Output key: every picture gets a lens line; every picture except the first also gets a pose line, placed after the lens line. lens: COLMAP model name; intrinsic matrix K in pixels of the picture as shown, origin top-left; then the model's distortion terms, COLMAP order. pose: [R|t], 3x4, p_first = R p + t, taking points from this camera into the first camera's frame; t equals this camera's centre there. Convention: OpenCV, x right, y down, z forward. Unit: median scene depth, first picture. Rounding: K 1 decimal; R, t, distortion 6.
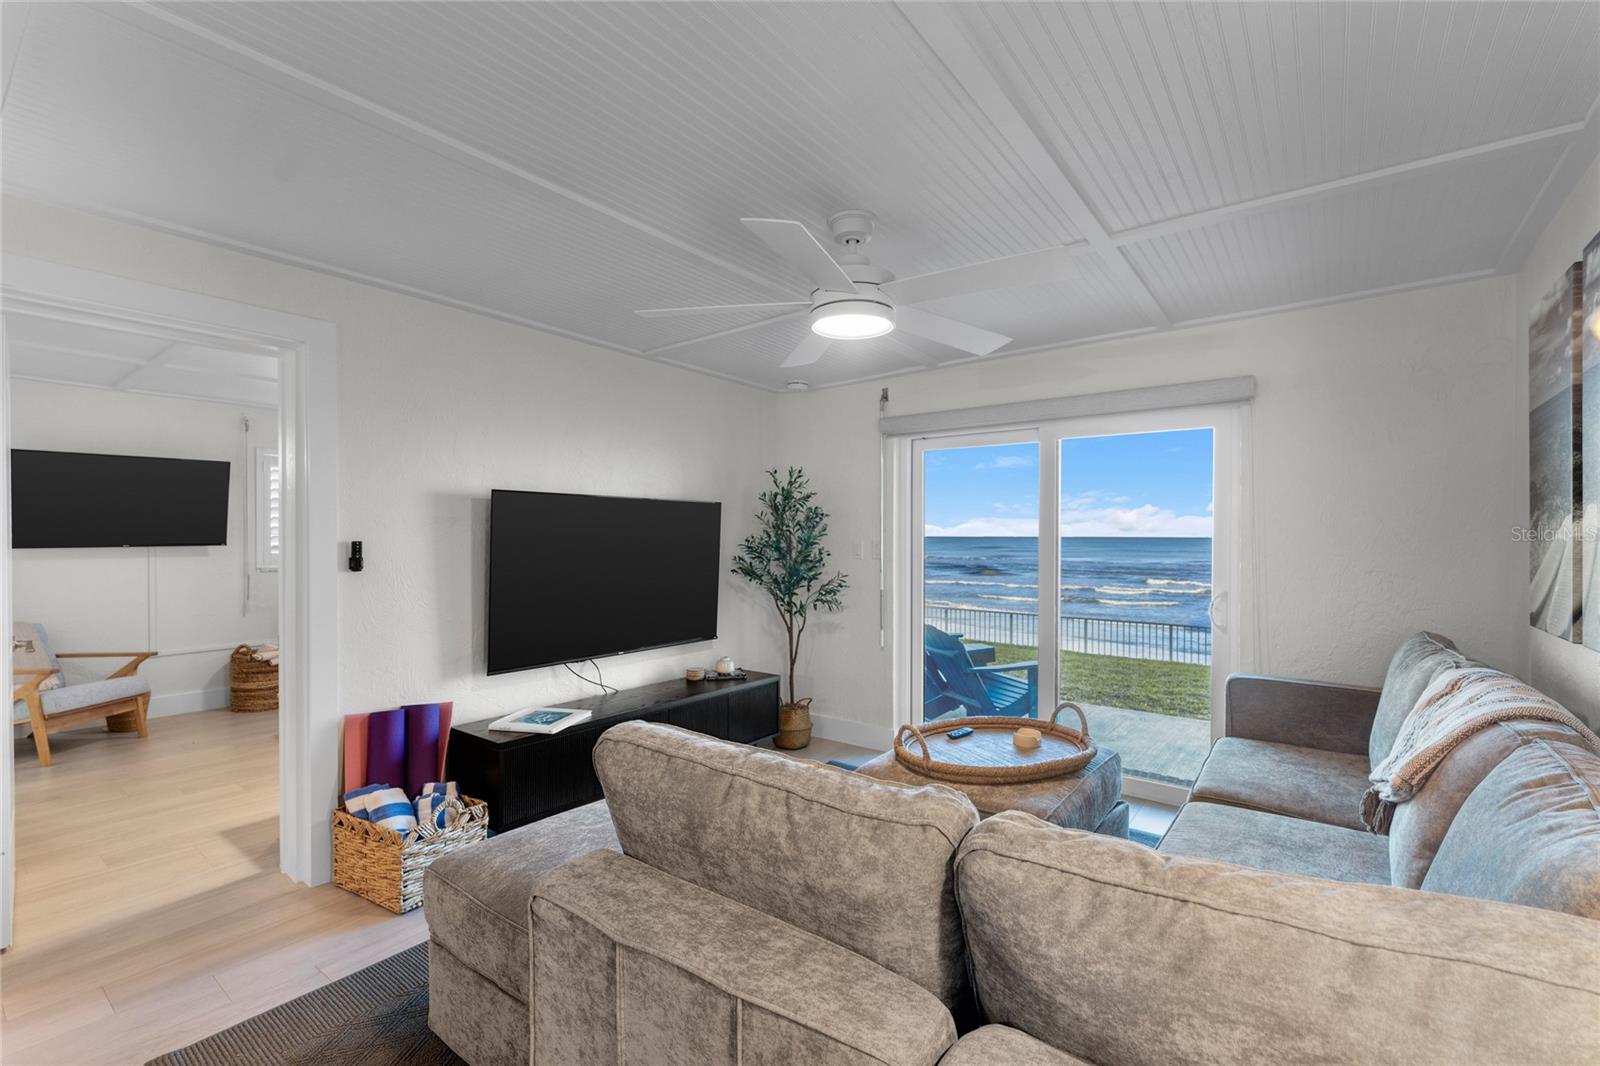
lens RADIAL K [[699.6, 0, 790.1], [0, 699.6, 535.3], [0, 0, 1]] dist [0.001385, 0.000081]
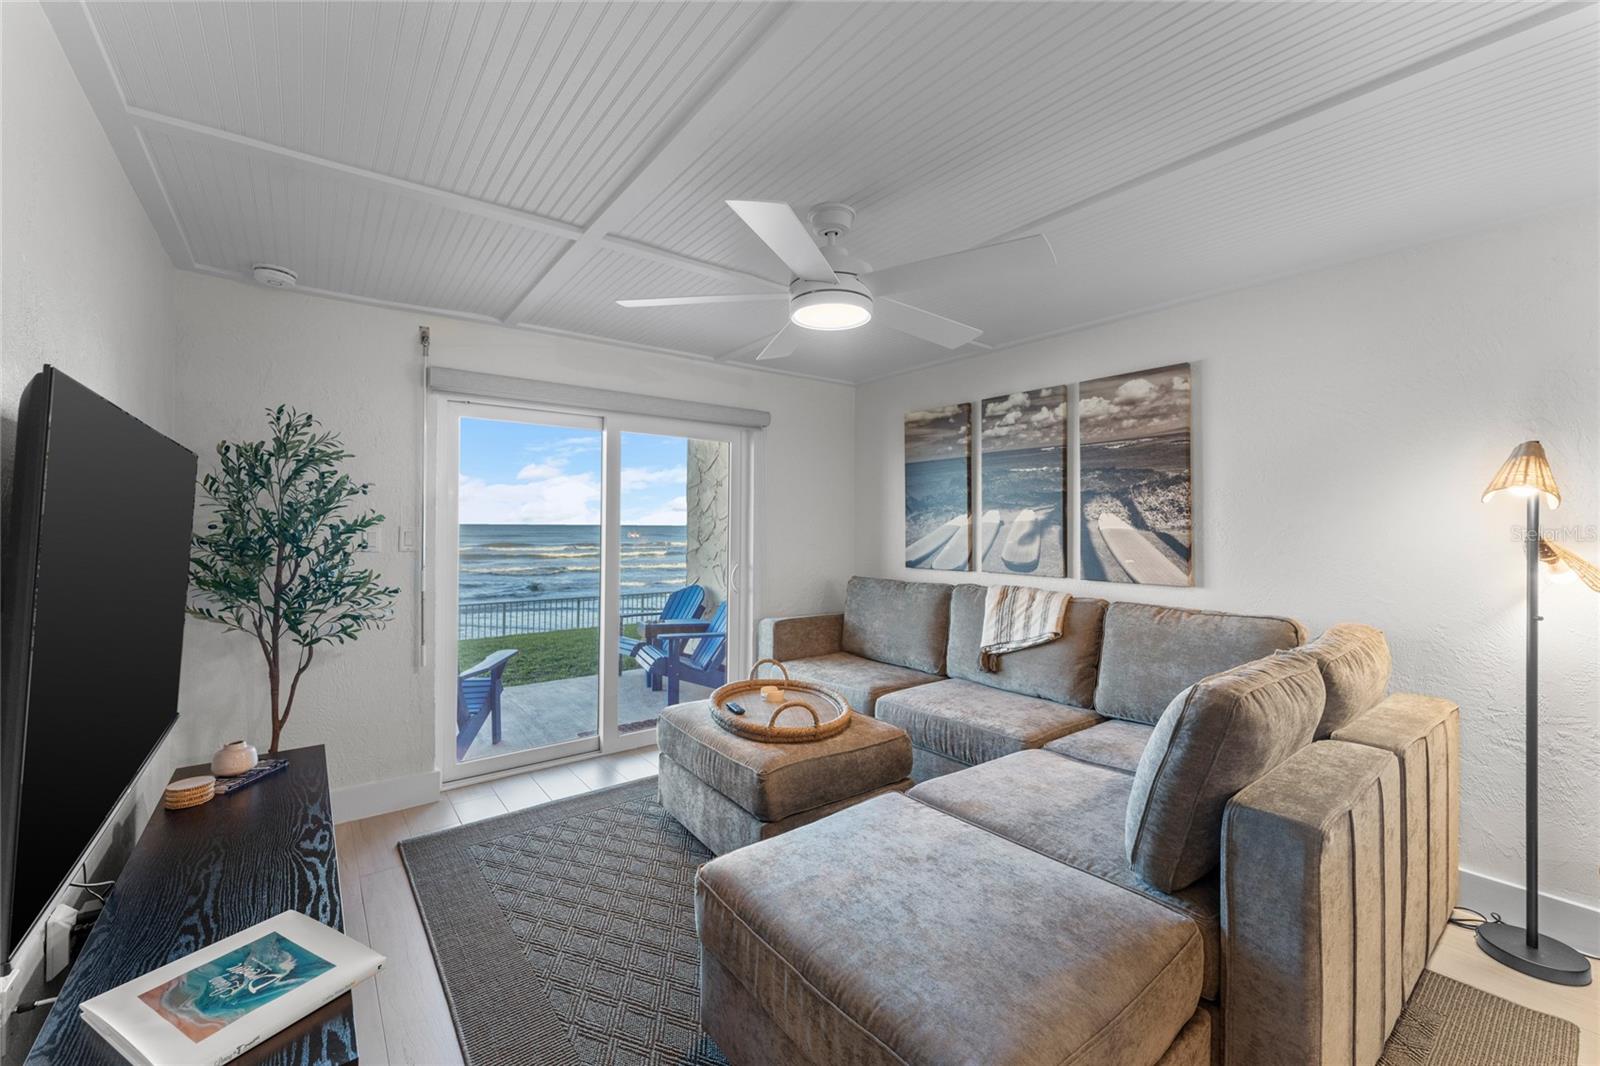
lens RADIAL K [[652.6, 0, 807.6], [0, 652.6, 523.6], [0, 0, 1]] dist [0.000210, 0.000960]
pose [[0.244113, 0.007899, 0.969715, -0.481292], [-0.001495, 0.999969, -0.007769, 0.007961], [-0.969746, 0.000446, 0.244118, 0.462524]]
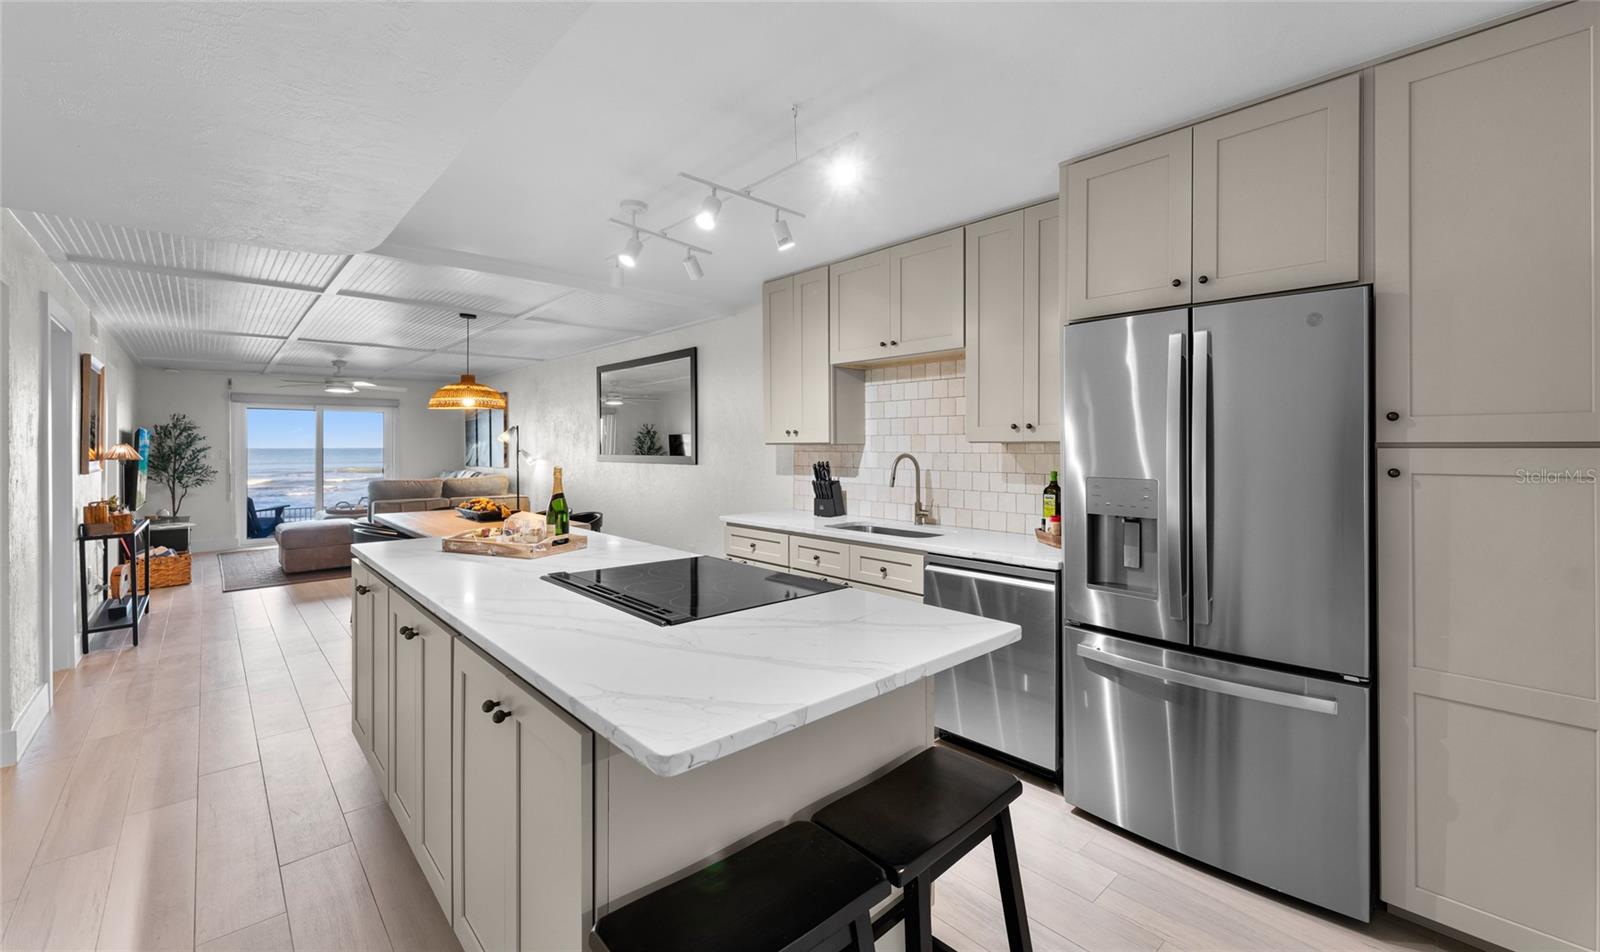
lens RADIAL K [[643.9, 0, 796.0], [0, 643.9, 445.6], [0, 0, 1]] dist [0.001247, -0.001128]
pose [[0.163645, 0.002161, 0.986517, -1.623464], [0.009200, 0.999951, -0.003716, 0.016255], [-0.986476, 0.009684, 0.163617, -1.081865]]
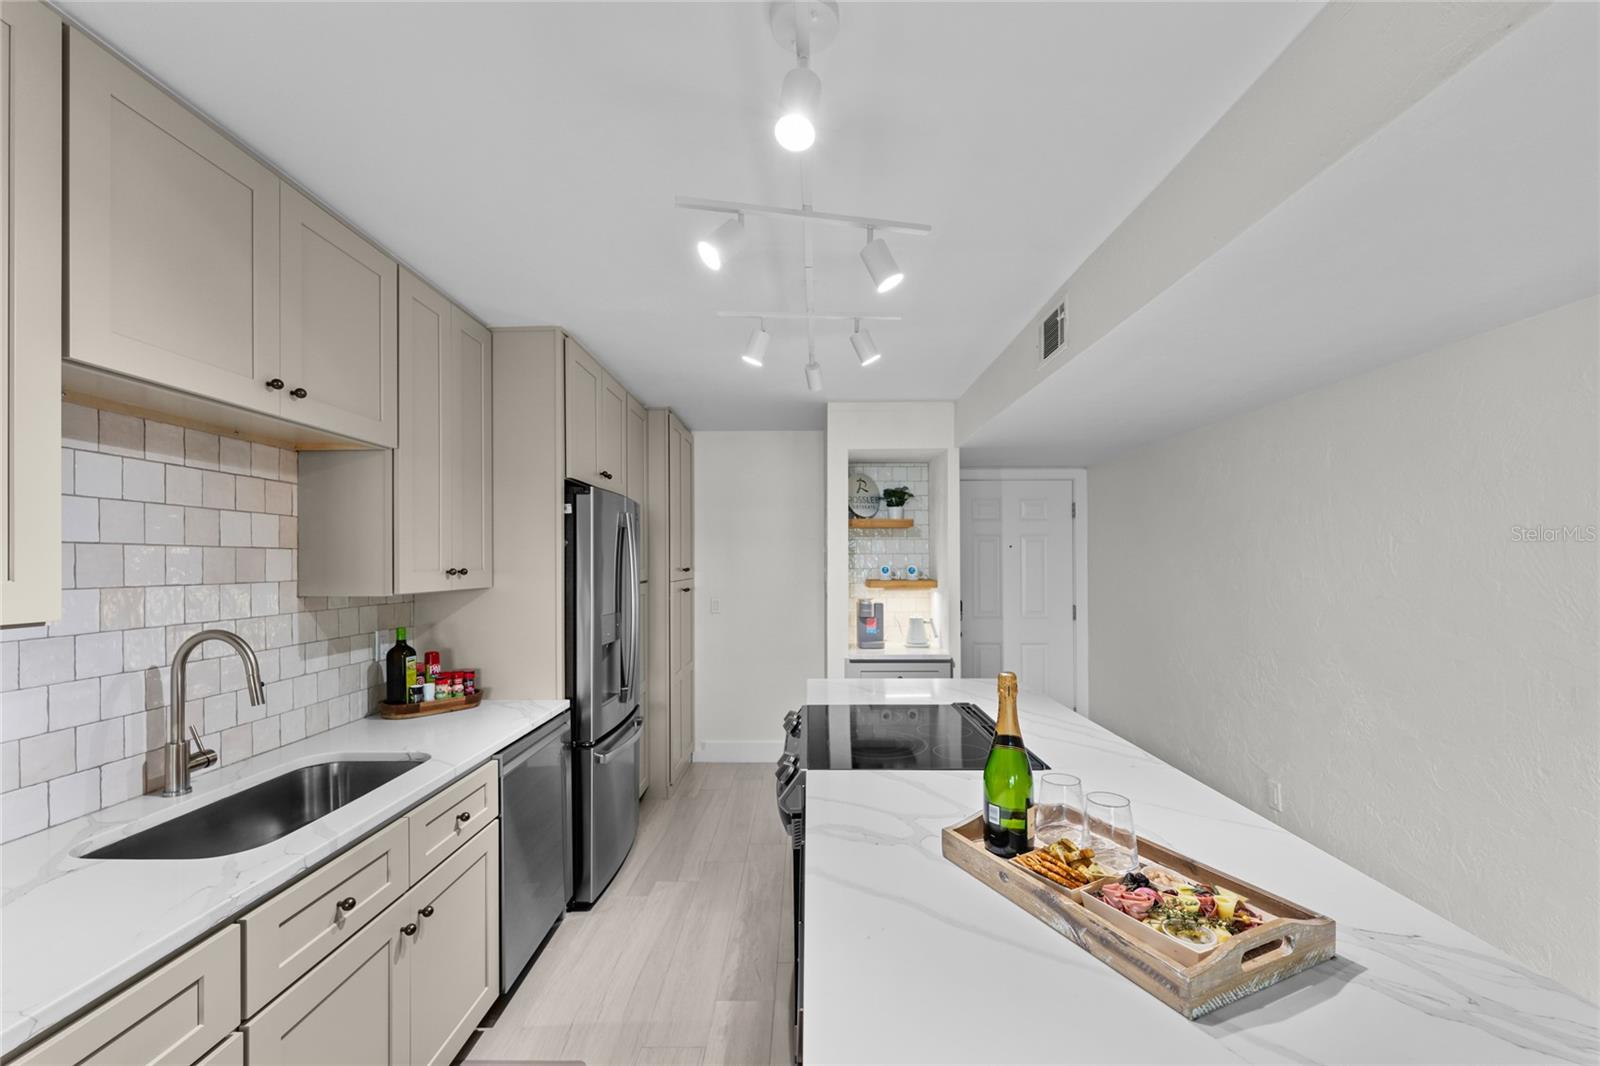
lens RADIAL K [[652.6, 0, 800.3], [0, 652.6, 563.9], [0, 0, 1]] dist [0.000210, 0.000960]
pose [[-0.795412, 0.005273, -0.606046, -0.785361], [-0.001445, 0.999943, 0.010597, -0.018673], [0.606067, 0.009305, -0.795359, -0.568029]]
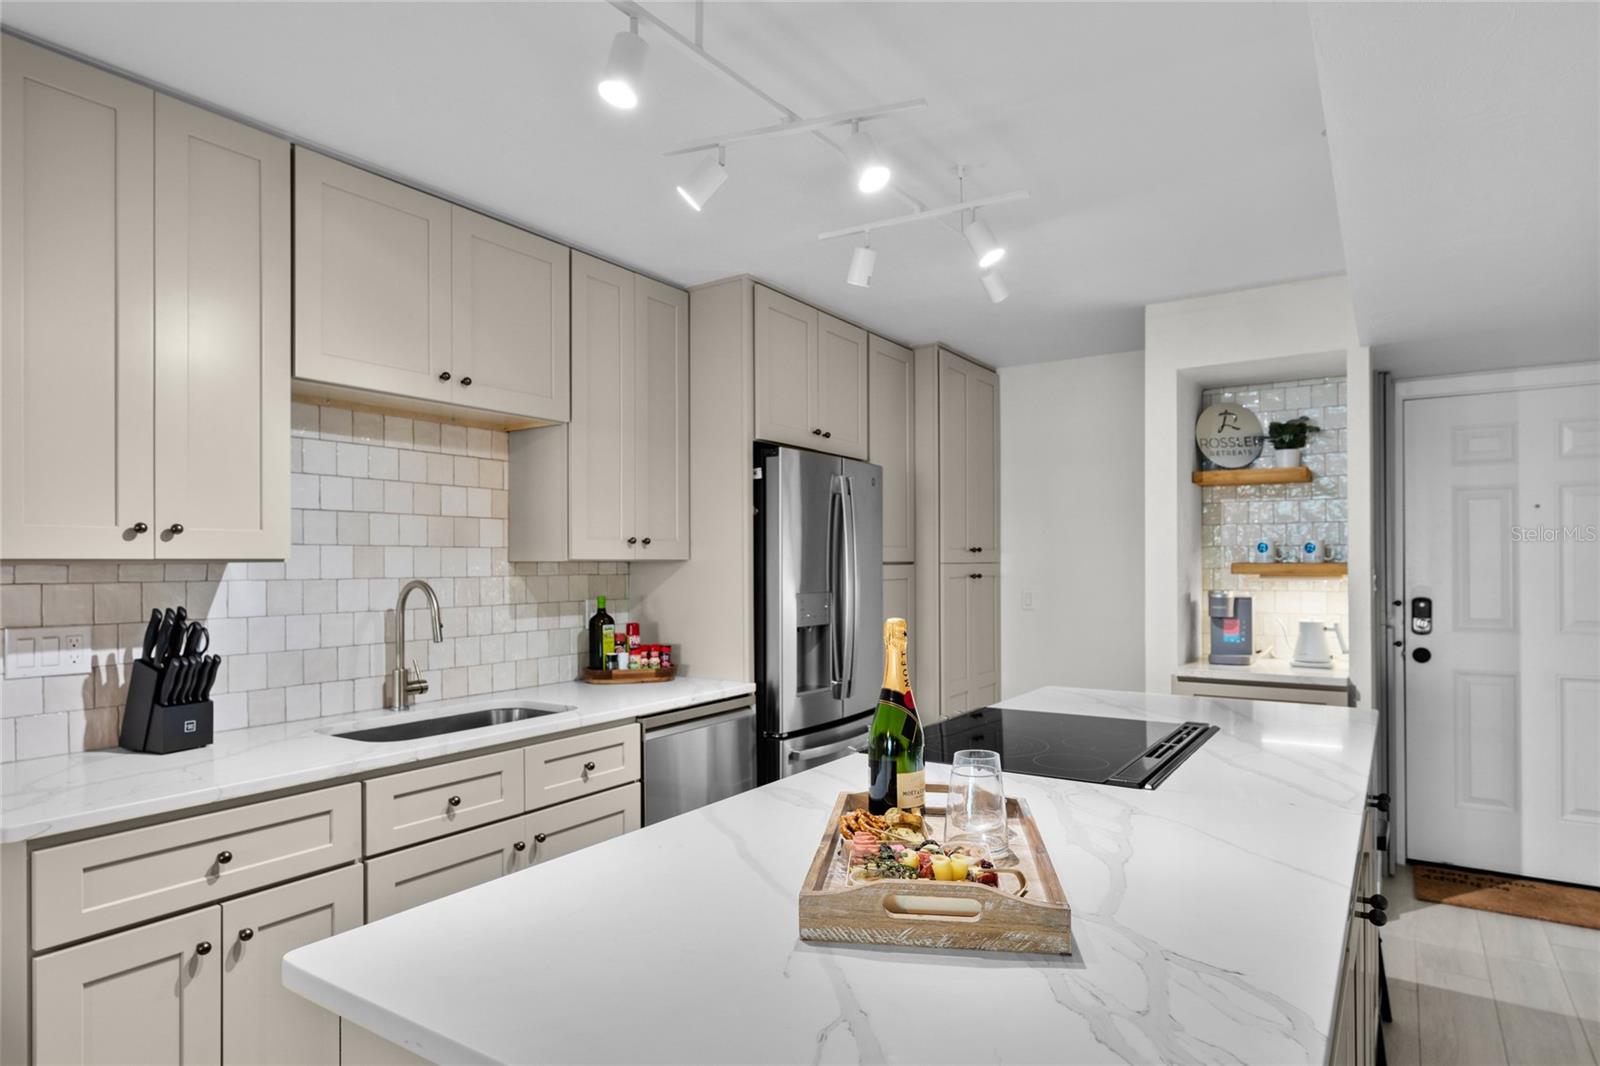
lens RADIAL K [[913.0, 0, 788.9], [0, 913.0, 567.4], [0, 0, 1]] dist [0.007121, -0.001076]
pose [[-0.997088, 0.005906, -0.076031, -0.963747], [0.004772, 0.999875, 0.015092, 0.006621], [0.076111, 0.014685, -0.996991, -0.397627]]
